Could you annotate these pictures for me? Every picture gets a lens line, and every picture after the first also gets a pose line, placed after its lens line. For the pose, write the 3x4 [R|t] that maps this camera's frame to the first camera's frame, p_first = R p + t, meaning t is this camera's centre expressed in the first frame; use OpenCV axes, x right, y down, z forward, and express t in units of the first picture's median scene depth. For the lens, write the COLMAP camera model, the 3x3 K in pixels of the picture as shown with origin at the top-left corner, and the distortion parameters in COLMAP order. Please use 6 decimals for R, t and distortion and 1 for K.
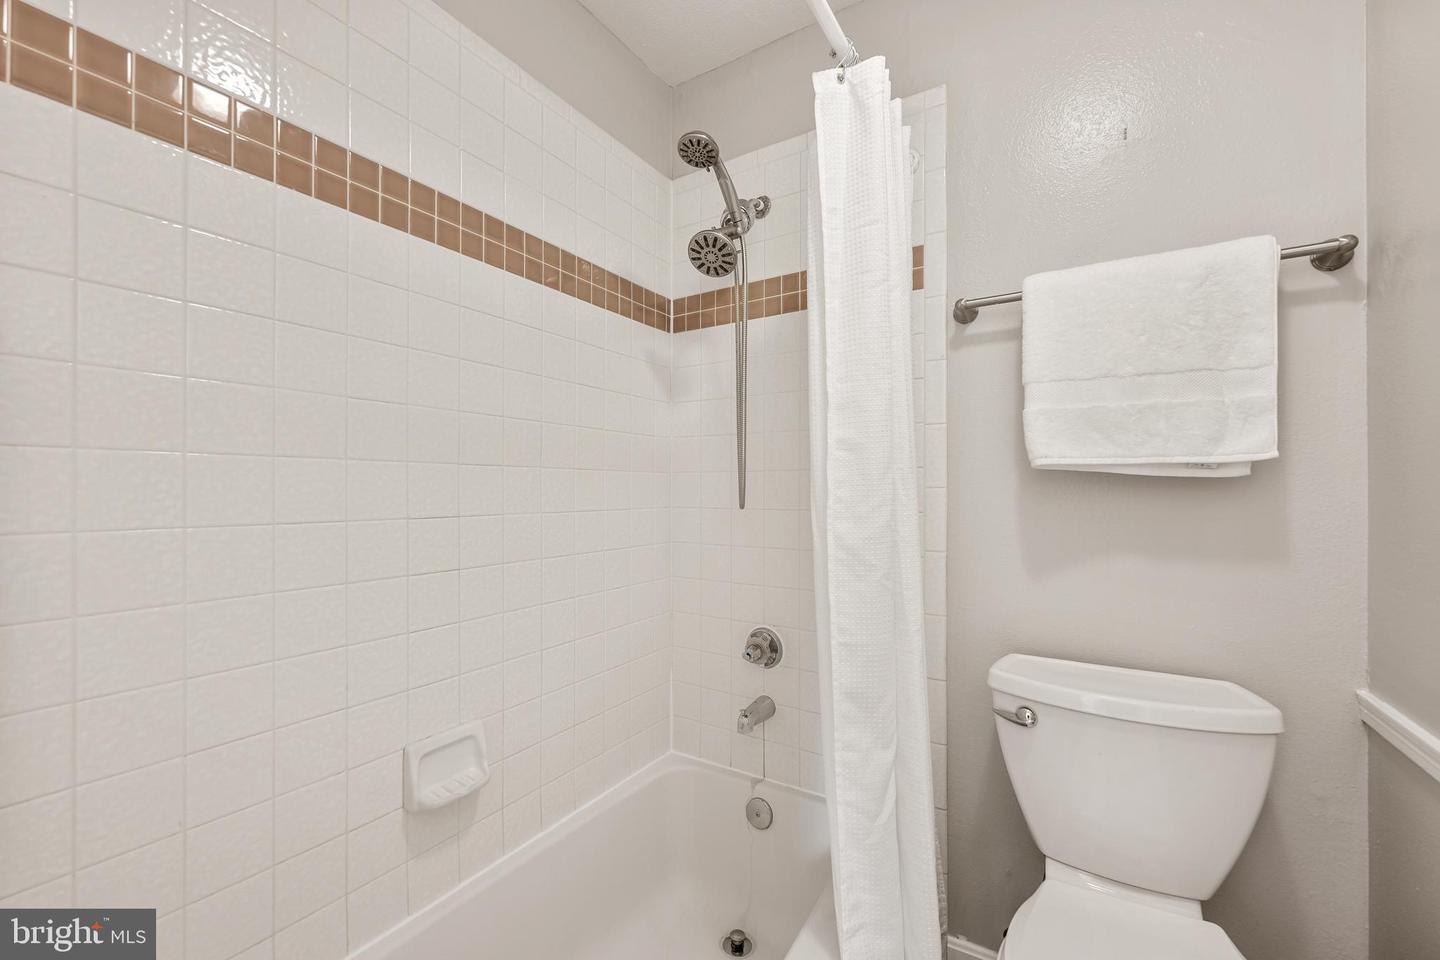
lens RADIAL K [[586.2, 0, 715.6], [0, 586.2, 475.6], [0, 0, 1]] dist [-0.000960, -0.000001]
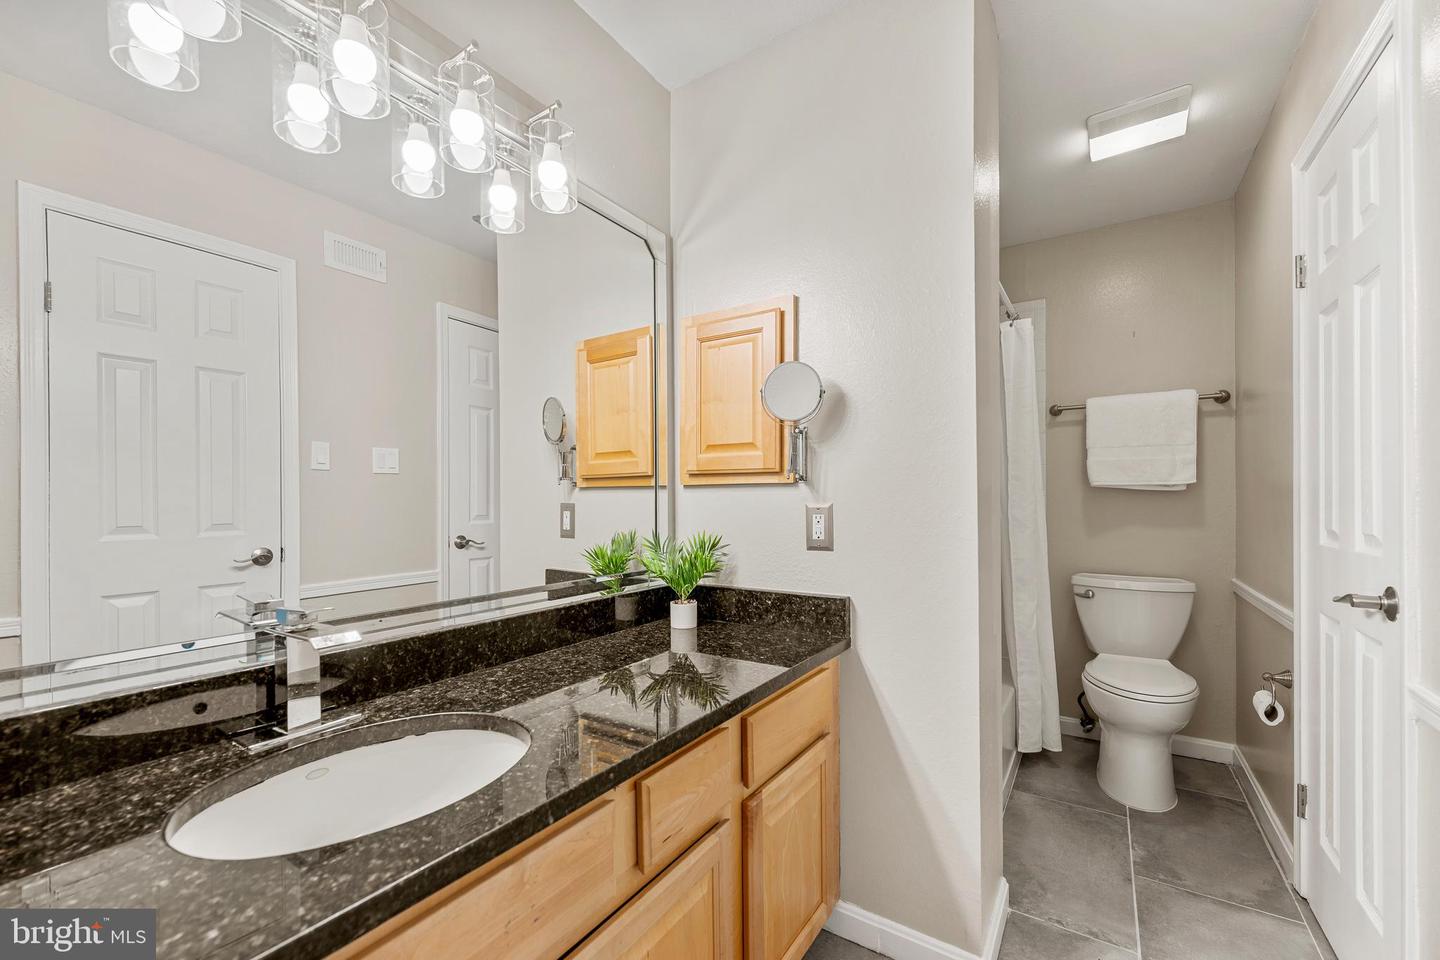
lens RADIAL K [[586.2, 0, 722.8], [0, 586.2, 493.5], [0, 0, 1]] dist [-0.000960, -0.000001]
pose [[0.999299, 0.000854, -0.037419, -0.873139], [-0.001005, 0.999991, -0.004016, 0.026828], [0.037415, 0.004051, 0.999292, -1.438385]]
